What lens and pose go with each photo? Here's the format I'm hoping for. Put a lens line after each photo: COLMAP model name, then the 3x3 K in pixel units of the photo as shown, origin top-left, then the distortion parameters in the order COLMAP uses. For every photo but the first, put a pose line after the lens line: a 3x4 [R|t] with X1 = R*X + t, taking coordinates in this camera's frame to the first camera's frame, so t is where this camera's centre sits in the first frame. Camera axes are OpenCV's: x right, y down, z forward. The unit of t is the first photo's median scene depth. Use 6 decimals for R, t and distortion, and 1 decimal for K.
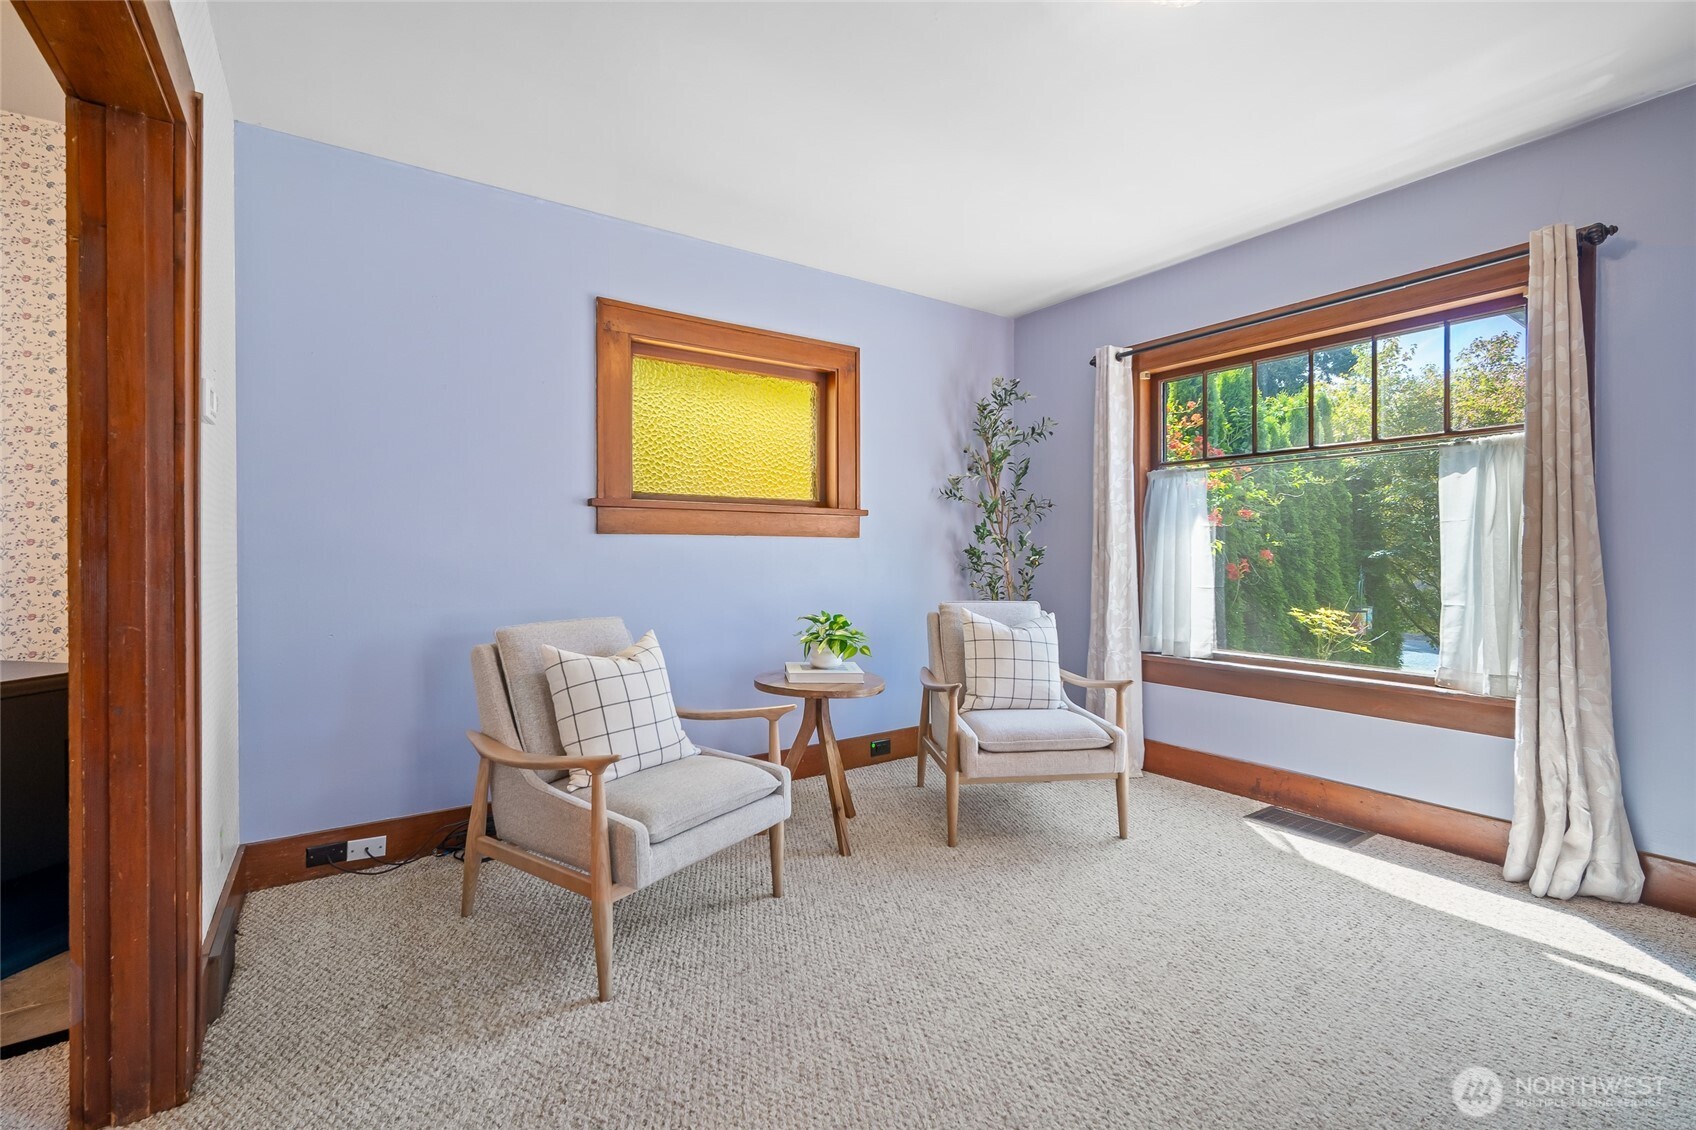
lens RADIAL K [[748.2, 0, 848.4], [0, 748.2, 558.2], [0, 0, 1]] dist [-0.007596, 0.000727]
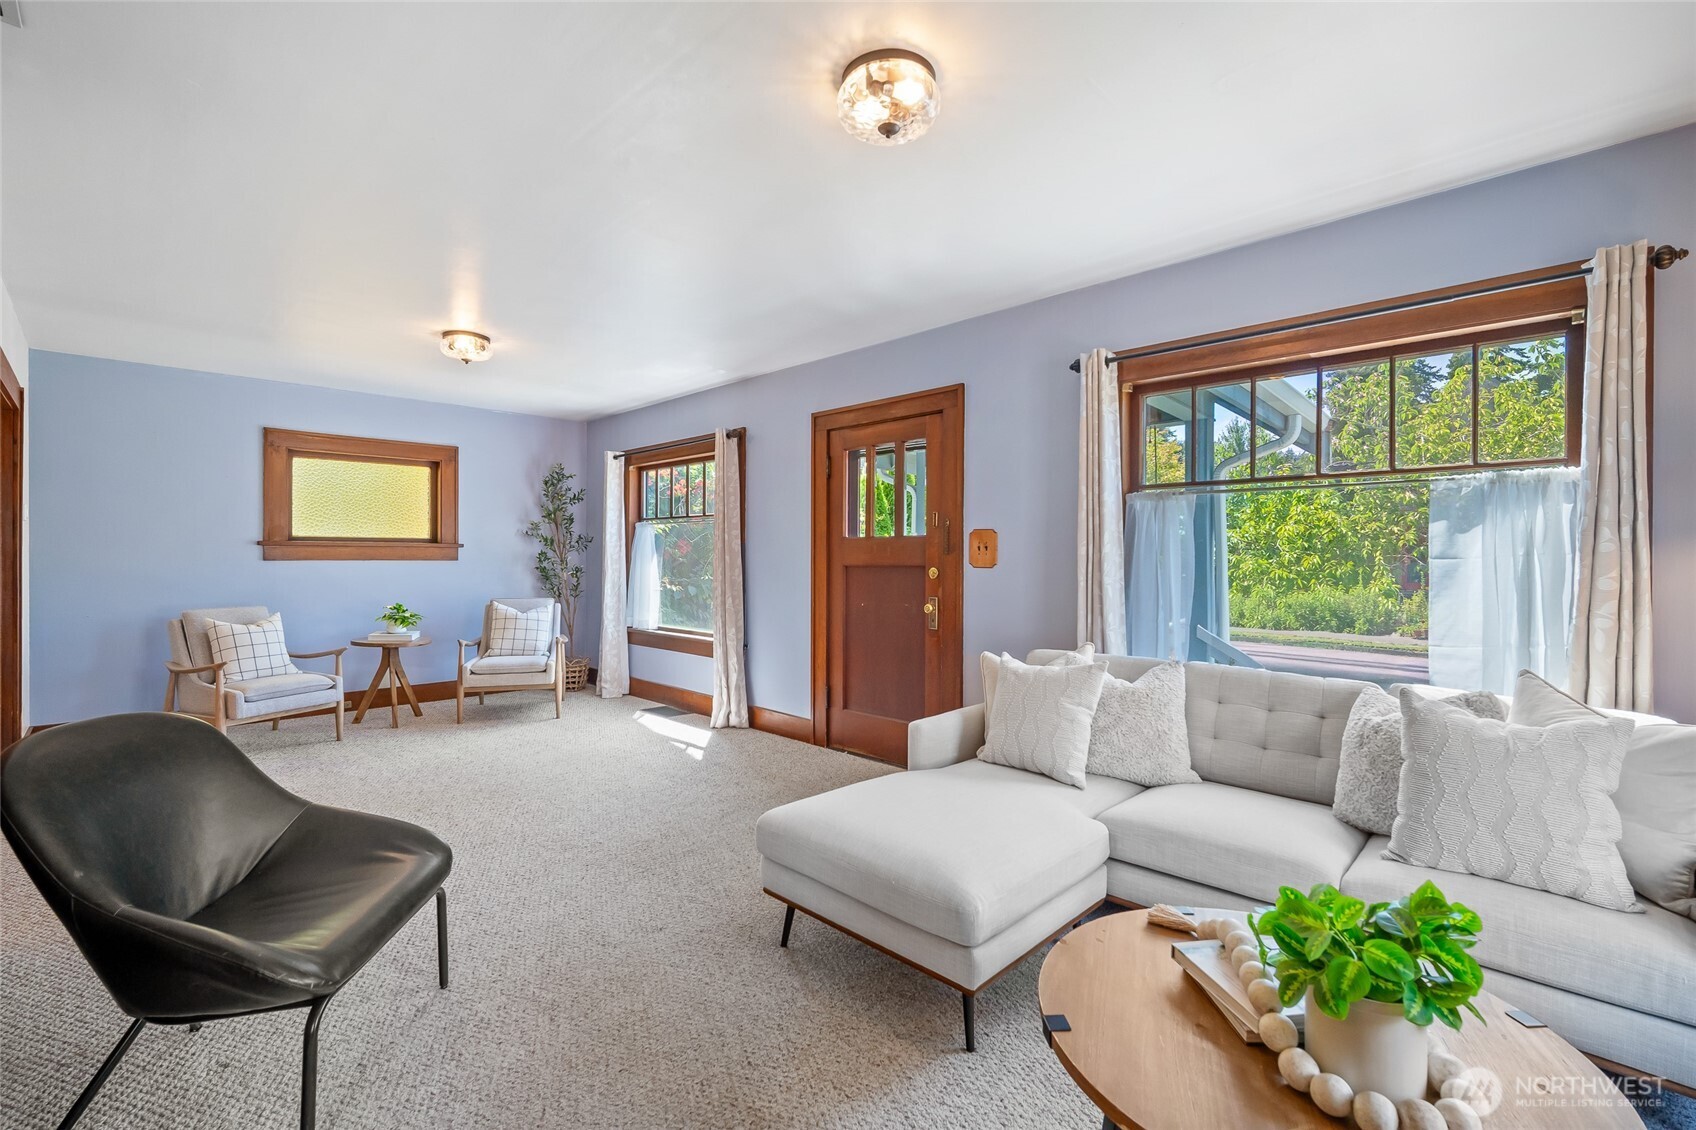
lens RADIAL K [[748.2, 0, 848.6], [0, 748.2, 563.6], [0, 0, 1]] dist [-0.007596, 0.000727]
pose [[0.983977, 0.002429, 0.178278, 0.697561], [-0.002823, 0.999994, 0.001959, -0.032452], [-0.178272, -0.002431, 0.983978, -0.962542]]
